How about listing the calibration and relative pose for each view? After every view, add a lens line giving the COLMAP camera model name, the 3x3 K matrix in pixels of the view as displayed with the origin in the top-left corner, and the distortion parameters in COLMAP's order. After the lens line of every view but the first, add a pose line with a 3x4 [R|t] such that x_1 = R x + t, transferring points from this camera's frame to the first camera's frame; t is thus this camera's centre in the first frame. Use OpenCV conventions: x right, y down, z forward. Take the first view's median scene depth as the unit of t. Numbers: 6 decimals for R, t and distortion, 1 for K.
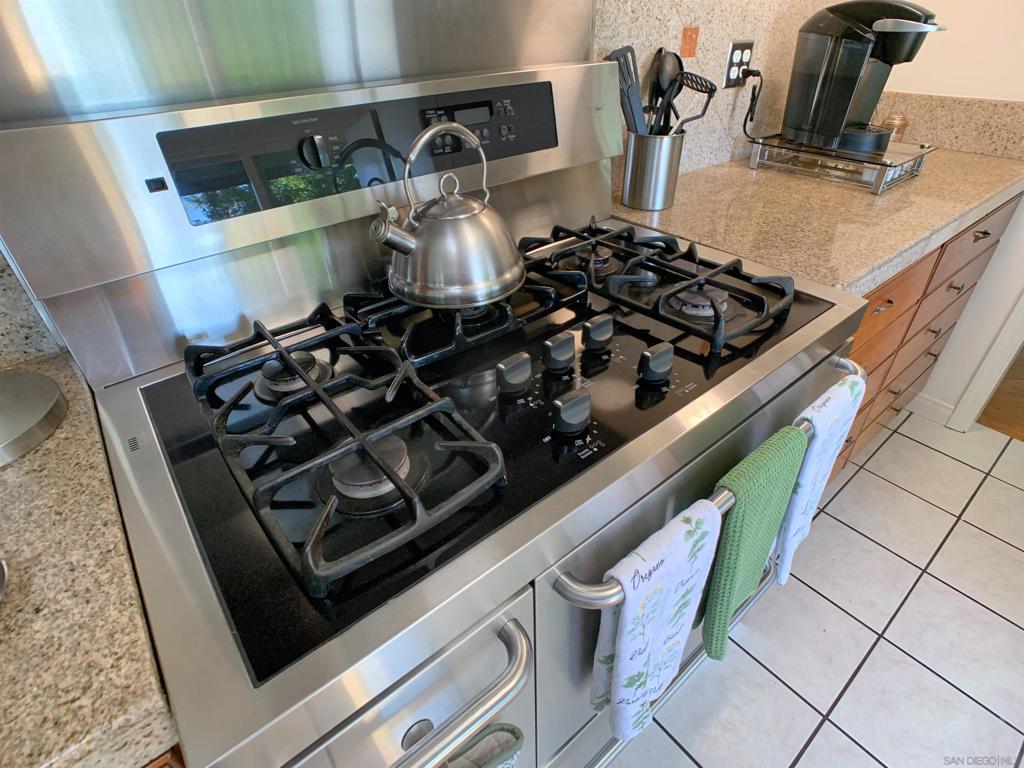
lens RADIAL K [[526.1, 0, 516.6], [0, 526.1, 377.4], [0, 0, 1]] dist [-0.044365, 0.014674]
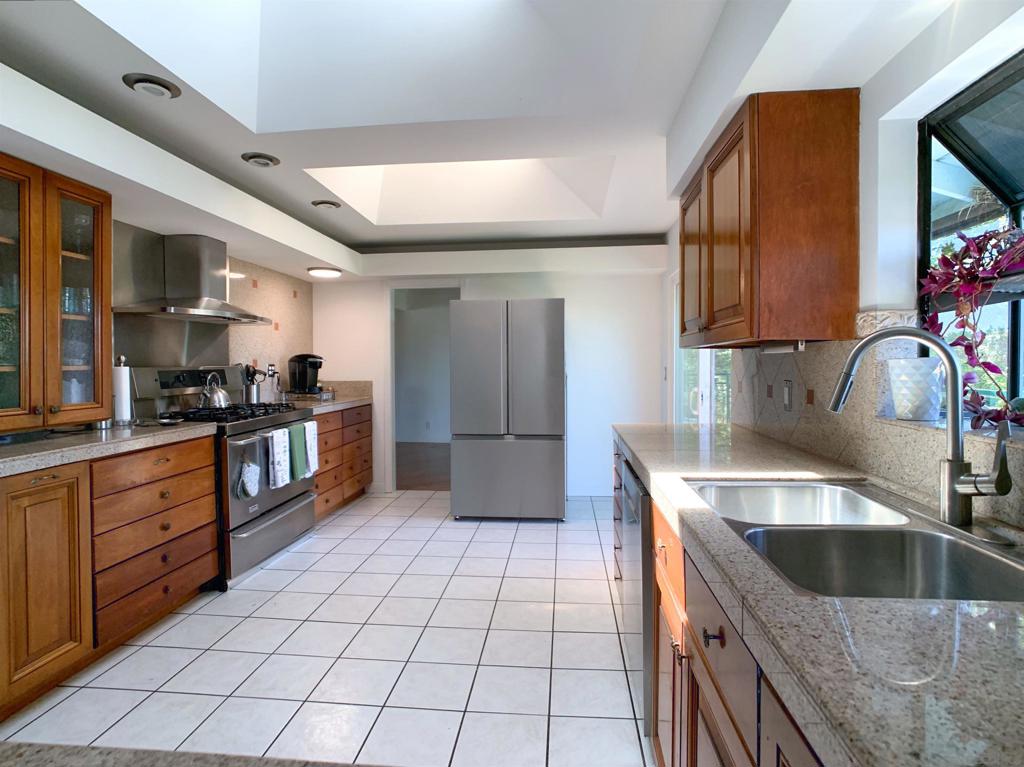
lens RADIAL K [[526.1, 0, 516.6], [0, 526.1, 376.9], [0, 0, 1]] dist [-0.044365, 0.014674]
pose [[0.698875, -0.003430, 0.715236, -0.947073], [0.405583, 0.825571, -0.392346, 1.518726], [-0.589132, 0.564288, 0.578361, -2.017465]]
